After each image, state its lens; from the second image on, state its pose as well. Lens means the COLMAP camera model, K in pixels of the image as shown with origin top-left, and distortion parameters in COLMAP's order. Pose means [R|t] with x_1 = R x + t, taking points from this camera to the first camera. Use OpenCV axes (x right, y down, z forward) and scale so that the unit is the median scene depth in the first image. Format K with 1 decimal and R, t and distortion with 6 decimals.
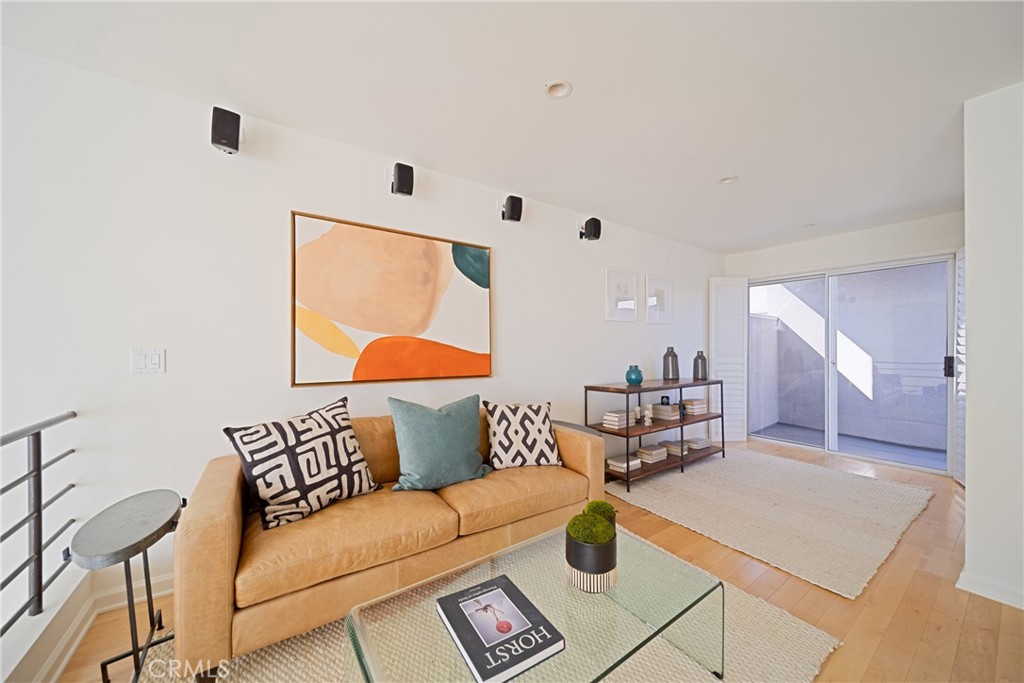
lens RADIAL K [[361.4, 0, 514.6], [0, 361.4, 340.8], [0, 0, 1]] dist [0.008596, -0.003558]
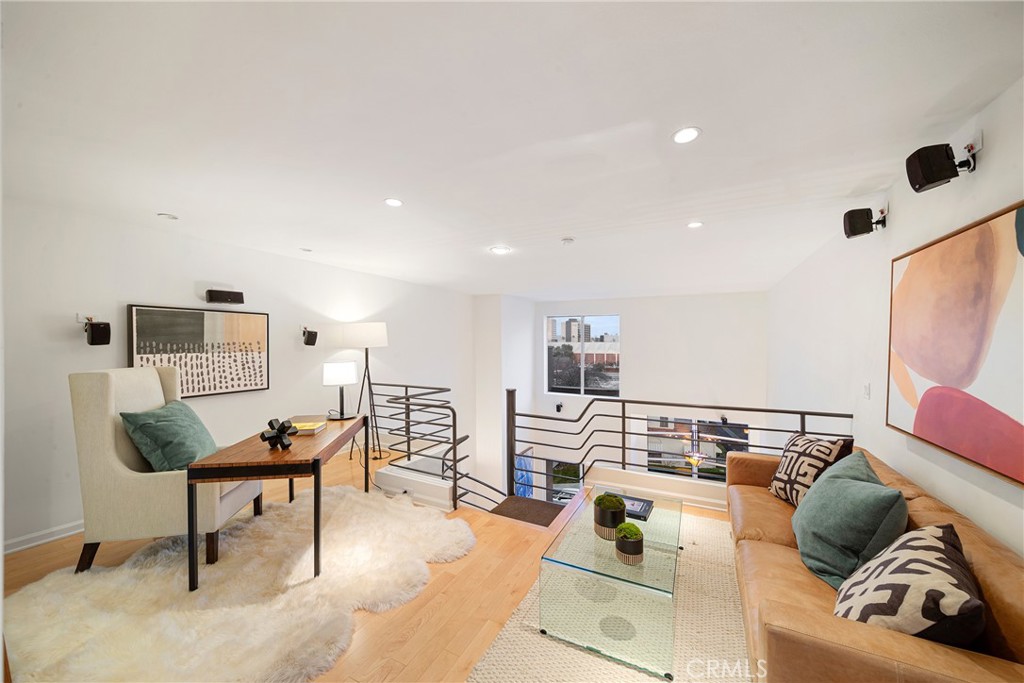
lens RADIAL K [[374.6, 0, 508.8], [0, 374.6, 344.3], [0, 0, 1]] dist [-0.000298, -0.000142]
pose [[-0.887232, -0.001585, -0.461320, 0.765130], [0.004692, 0.999911, -0.012460, -0.090794], [0.461299, -0.013219, -0.887146, 1.268159]]
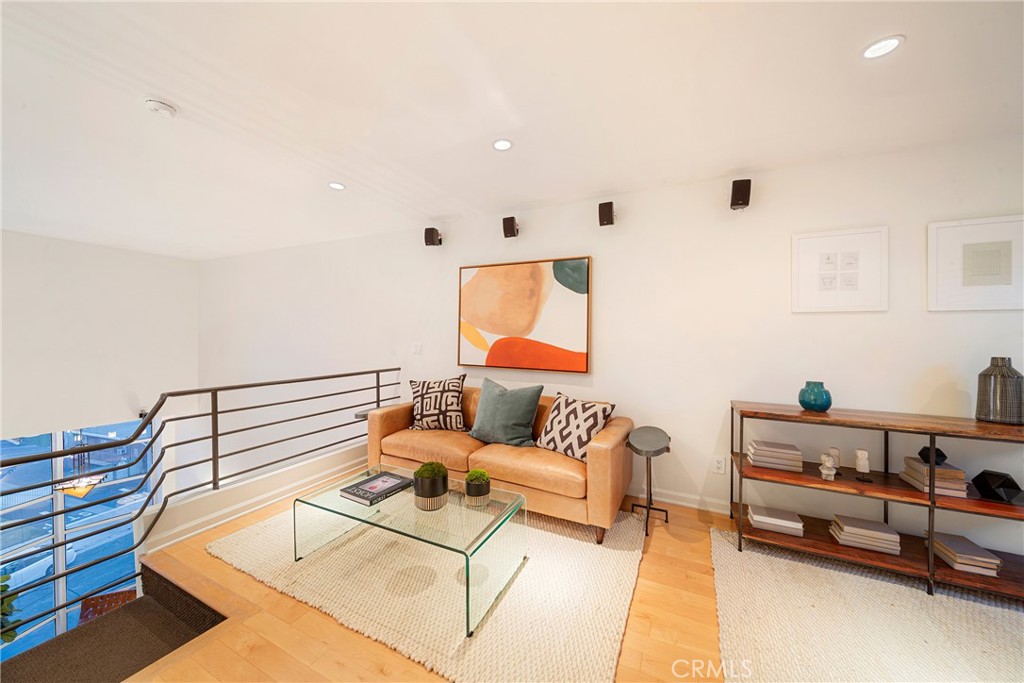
lens RADIAL K [[361.4, 0, 514.6], [0, 361.4, 340.8], [0, 0, 1]] dist [0.008596, -0.003558]
pose [[0.489242, 0.017093, -0.871981, 0.934863], [0.001149, 0.999794, 0.020243, -0.028297], [0.872147, -0.010905, 0.489122, 0.318861]]
